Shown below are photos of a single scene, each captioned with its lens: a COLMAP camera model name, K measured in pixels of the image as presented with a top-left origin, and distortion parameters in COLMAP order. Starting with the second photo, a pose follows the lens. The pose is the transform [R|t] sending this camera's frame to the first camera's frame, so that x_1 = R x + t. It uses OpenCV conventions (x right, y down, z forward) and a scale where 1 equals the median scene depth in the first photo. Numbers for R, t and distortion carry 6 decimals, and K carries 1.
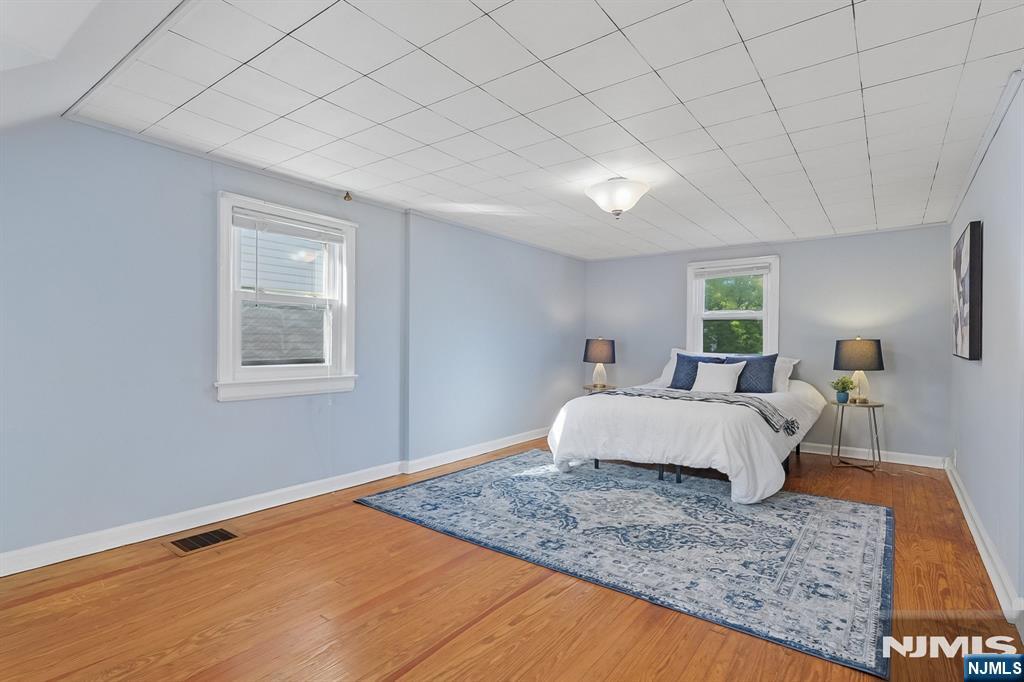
lens RADIAL K [[486.3, 0, 509.5], [0, 486.3, 346.8], [0, 0, 1]] dist [0.000364, 0.000419]
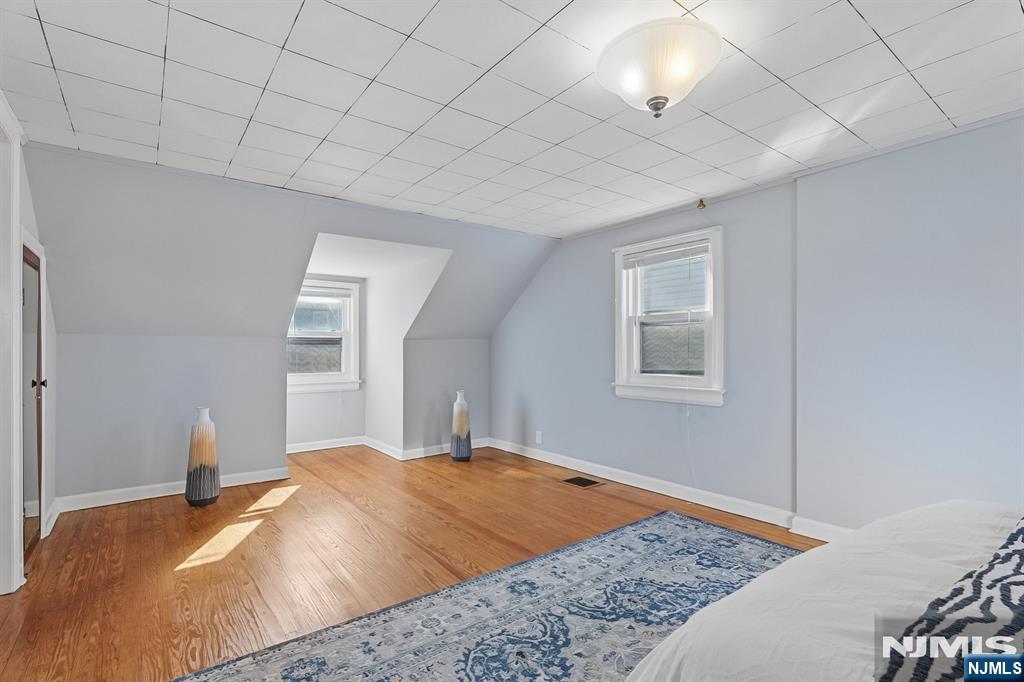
lens RADIAL K [[482.5, 0, 525.0], [0, 482.5, 339.0], [0, 0, 1]] dist [-0.000829, 0.000159]
pose [[-0.247064, -0.037912, -0.968257, 0.760917], [-0.002995, 0.999259, -0.038361, 0.000232], [0.968995, -0.006578, -0.246994, 0.995831]]
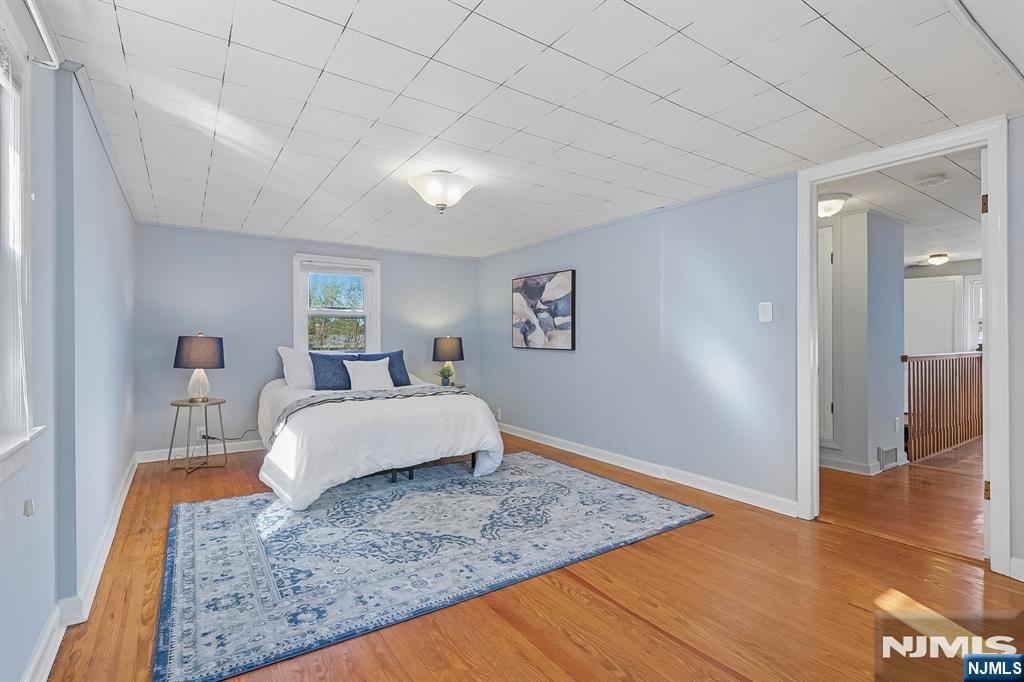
lens RADIAL K [[492.9, 0, 512.7], [0, 492.9, 345.8], [0, 0, 1]] dist [0.001644, 0.001244]
pose [[0.319143, -0.017964, 0.947536, -0.662399], [0.008983, 0.999833, 0.015930, -0.016263], [-0.947664, 0.003428, 0.319251, 0.557155]]
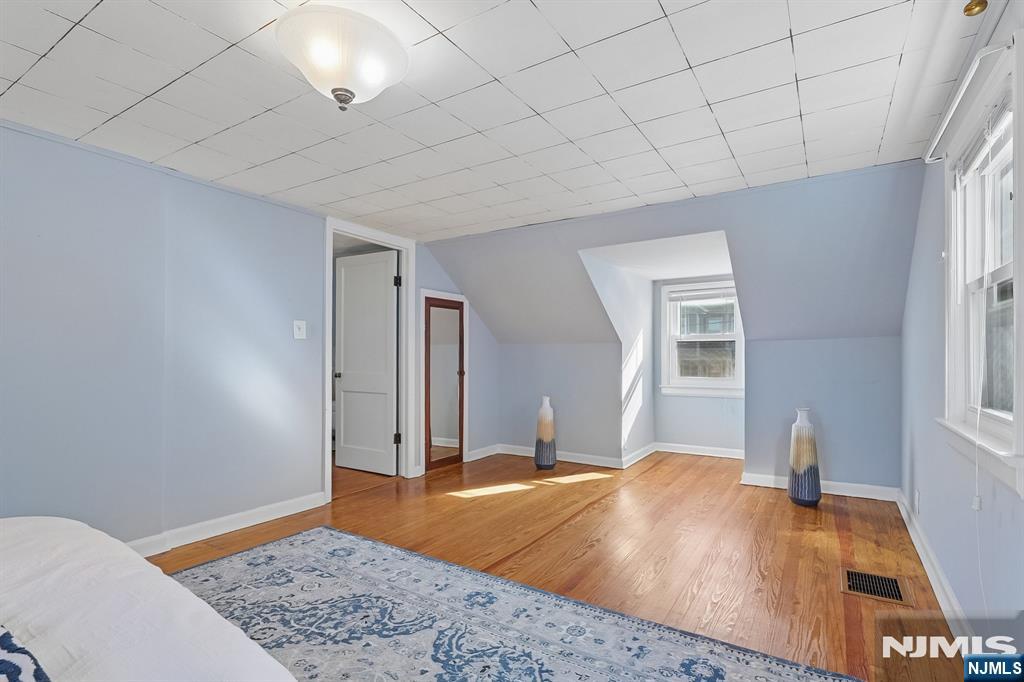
lens RADIAL K [[492.9, 0, 512.7], [0, 492.9, 345.8], [0, 0, 1]] dist [0.001644, 0.001244]
pose [[-0.996352, -0.013210, -0.084311, 0.089515], [-0.011709, 0.999764, -0.018274, -0.012726], [0.084533, -0.017221, -0.996272, 1.522890]]
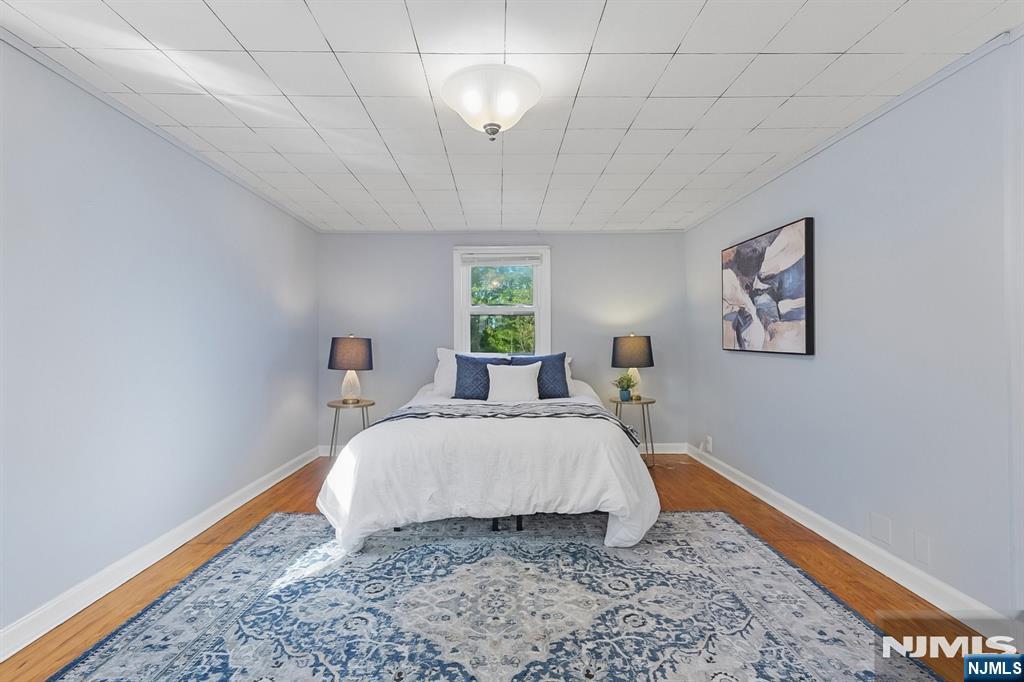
lens RADIAL K [[483.3, 0, 496.2], [0, 483.3, 343.6], [0, 0, 1]] dist [0.003681, 0.000669]
pose [[0.793999, -0.011241, 0.607815, -0.148794], [0.014530, 0.999894, -0.000488, -0.005209], [-0.607746, 0.009219, 0.794078, 0.516058]]
